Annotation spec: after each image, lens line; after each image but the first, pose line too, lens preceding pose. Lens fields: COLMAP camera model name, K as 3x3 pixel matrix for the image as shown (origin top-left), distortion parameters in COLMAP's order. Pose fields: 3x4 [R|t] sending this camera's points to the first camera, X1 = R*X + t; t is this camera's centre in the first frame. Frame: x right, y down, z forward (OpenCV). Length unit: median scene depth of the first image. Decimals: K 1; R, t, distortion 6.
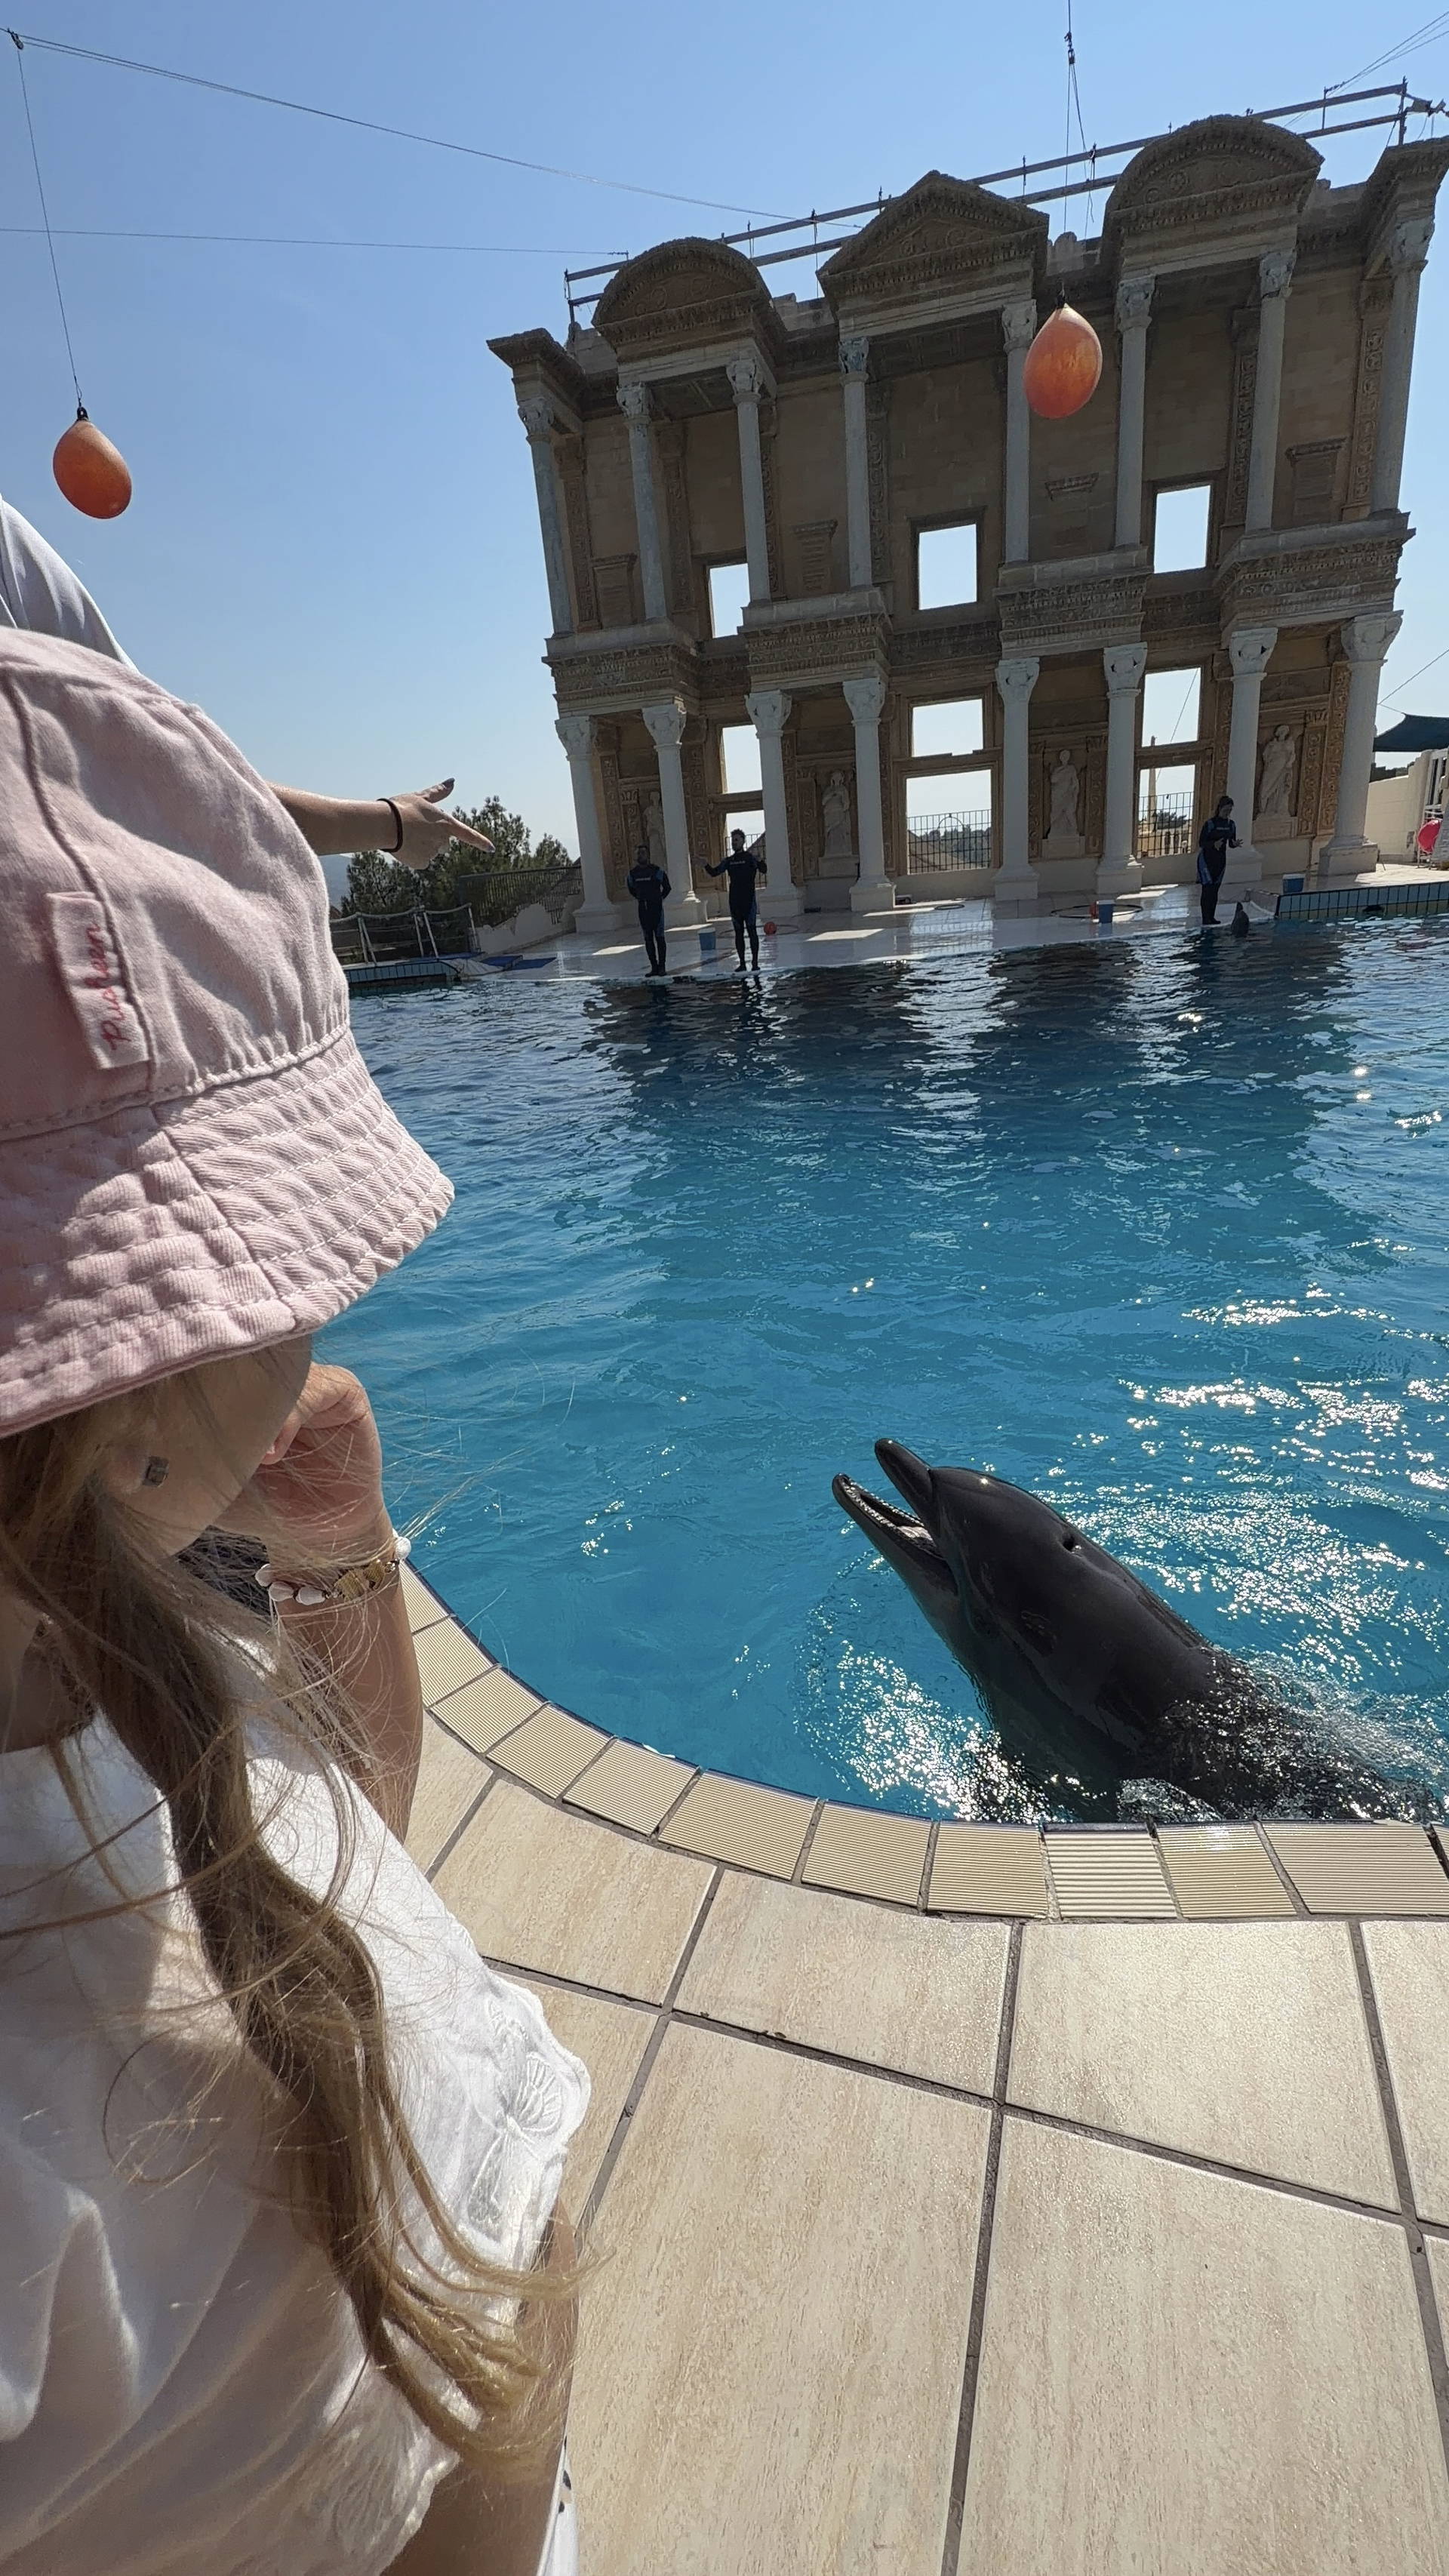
lens RADIAL K [[1112.8, 0, 732.7], [0, 1112.8, 1291.7], [0, 0, 1]] dist [0.000188, 0.000414]
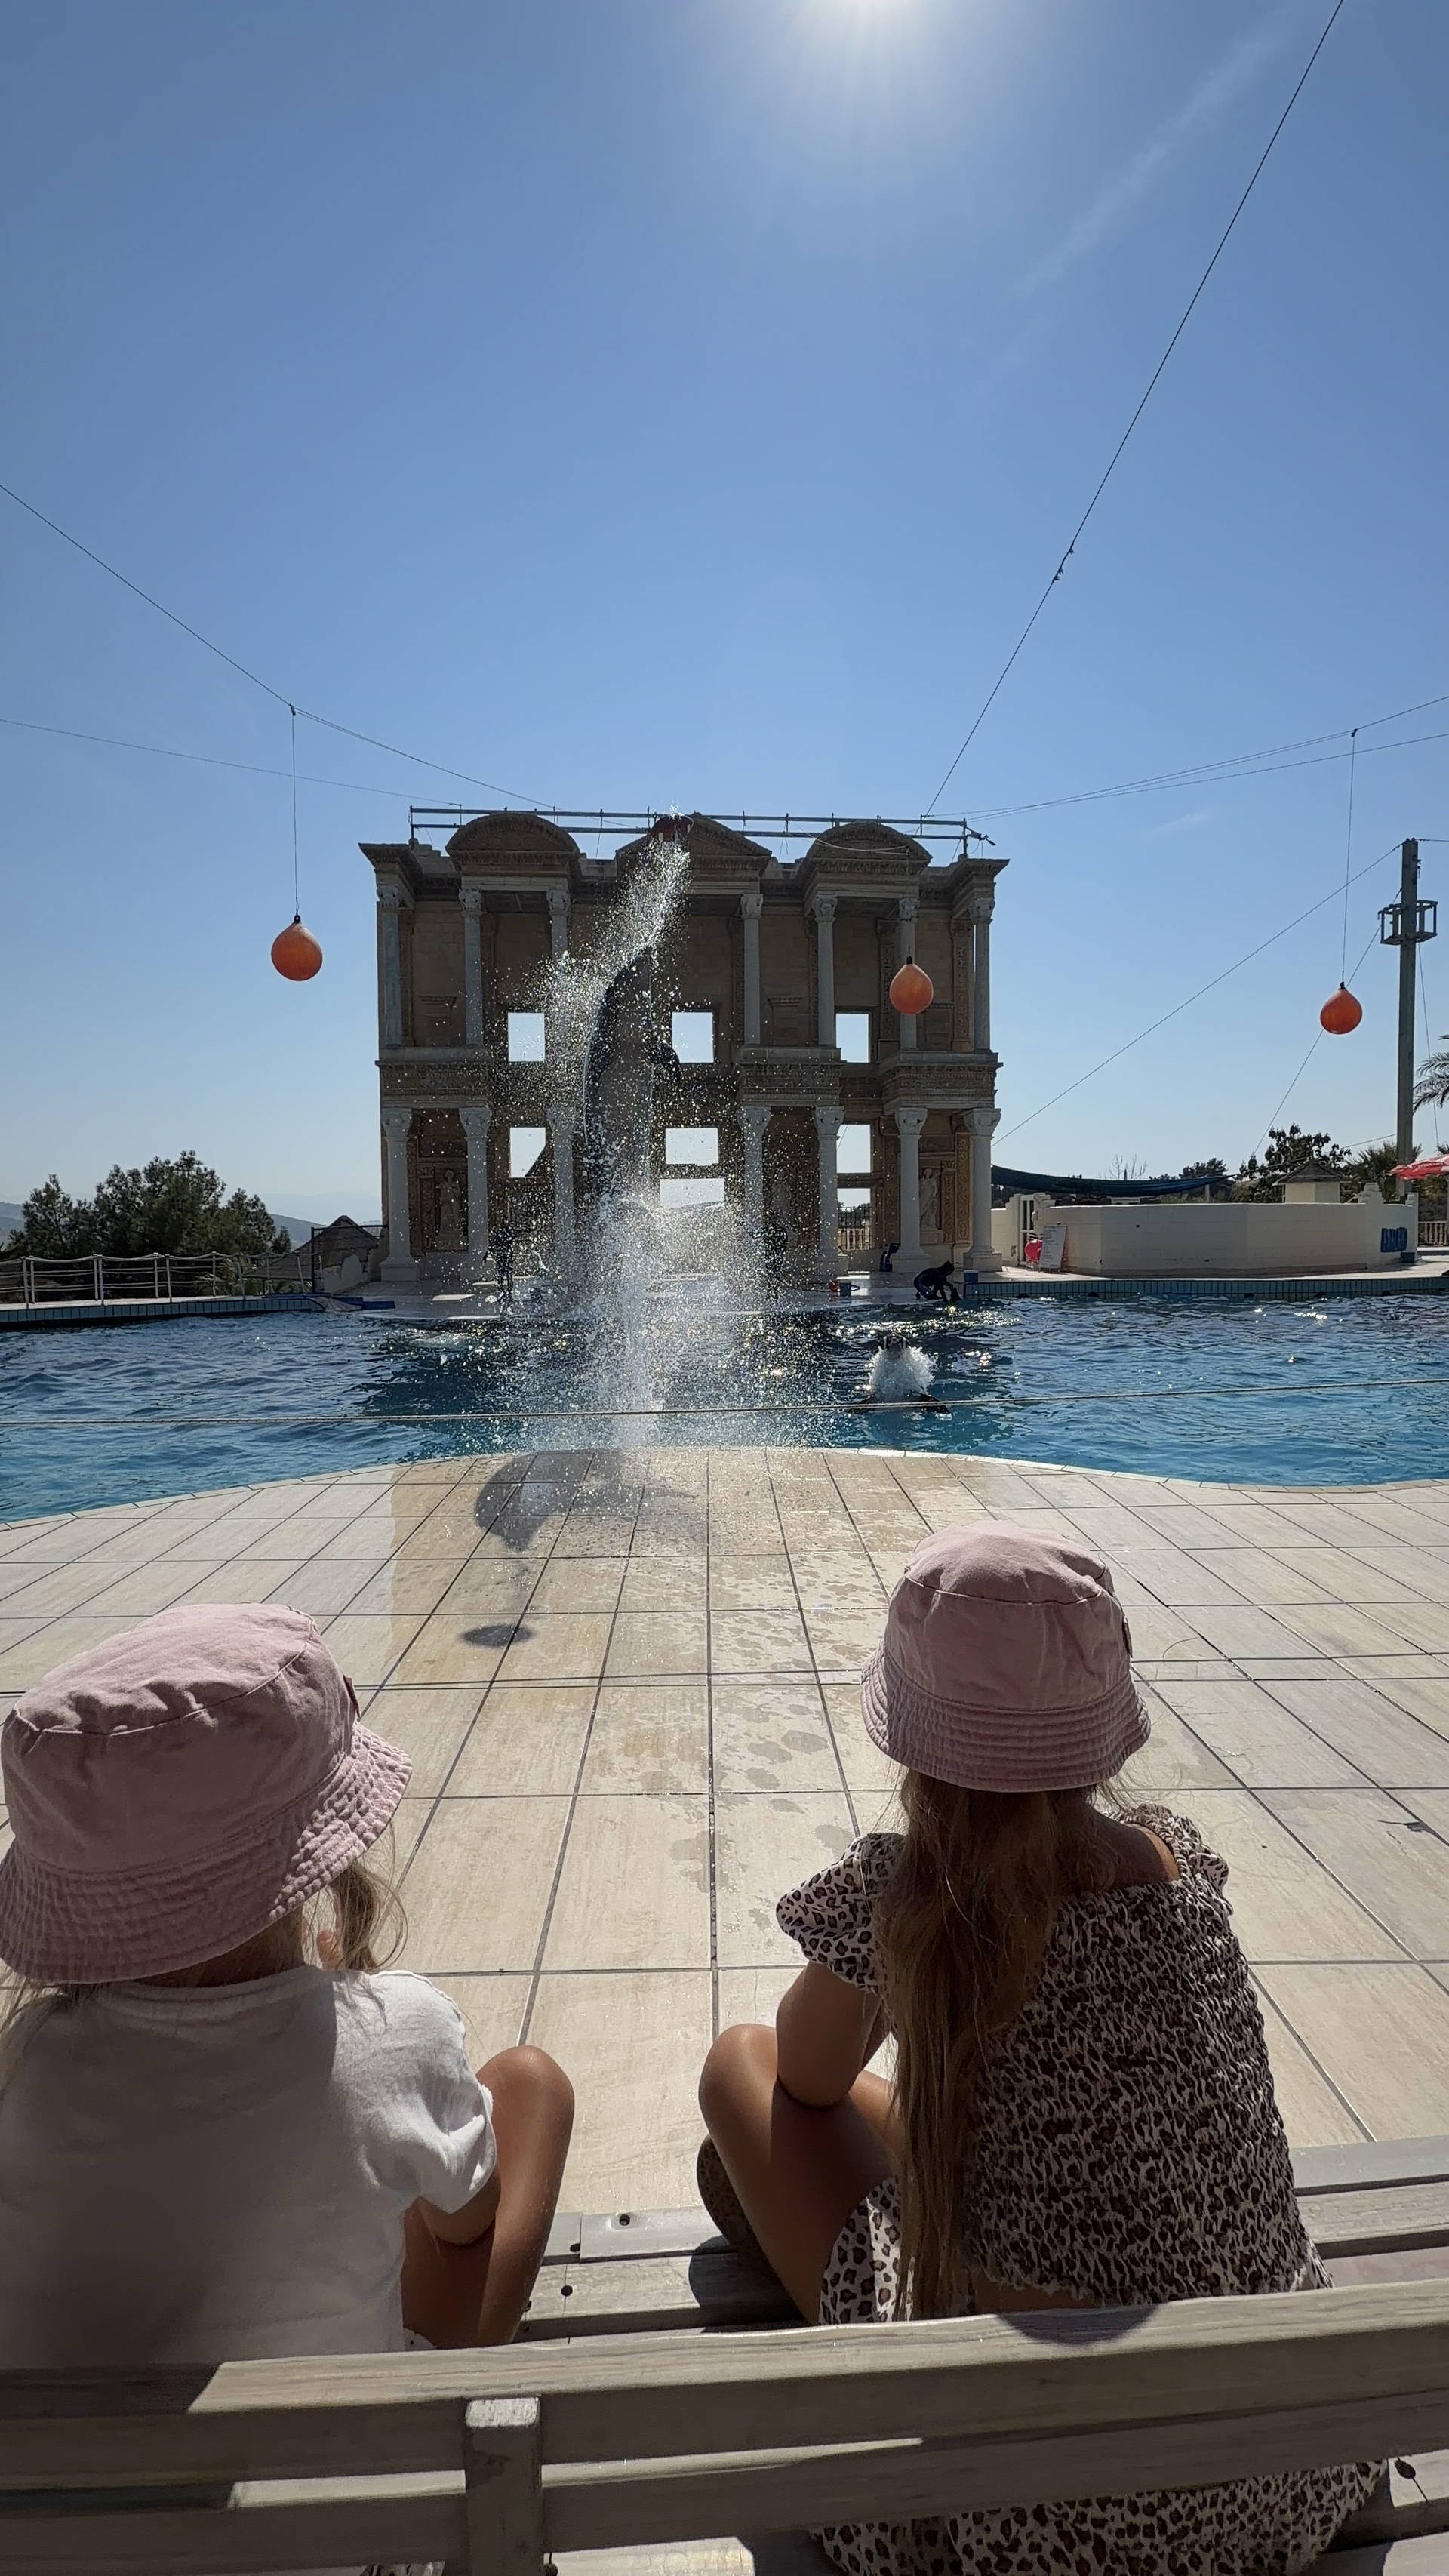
lens RADIAL K [[1112.8, 0, 717.9], [0, 1112.8, 1278.9], [0, 0, 1]] dist [0.000188, 0.000414]
pose [[0.941360, 0.058323, 0.332325, -0.220057], [0.053220, 0.946950, -0.316943, 0.057205], [-0.333180, 0.316044, 0.888317, -0.122710]]
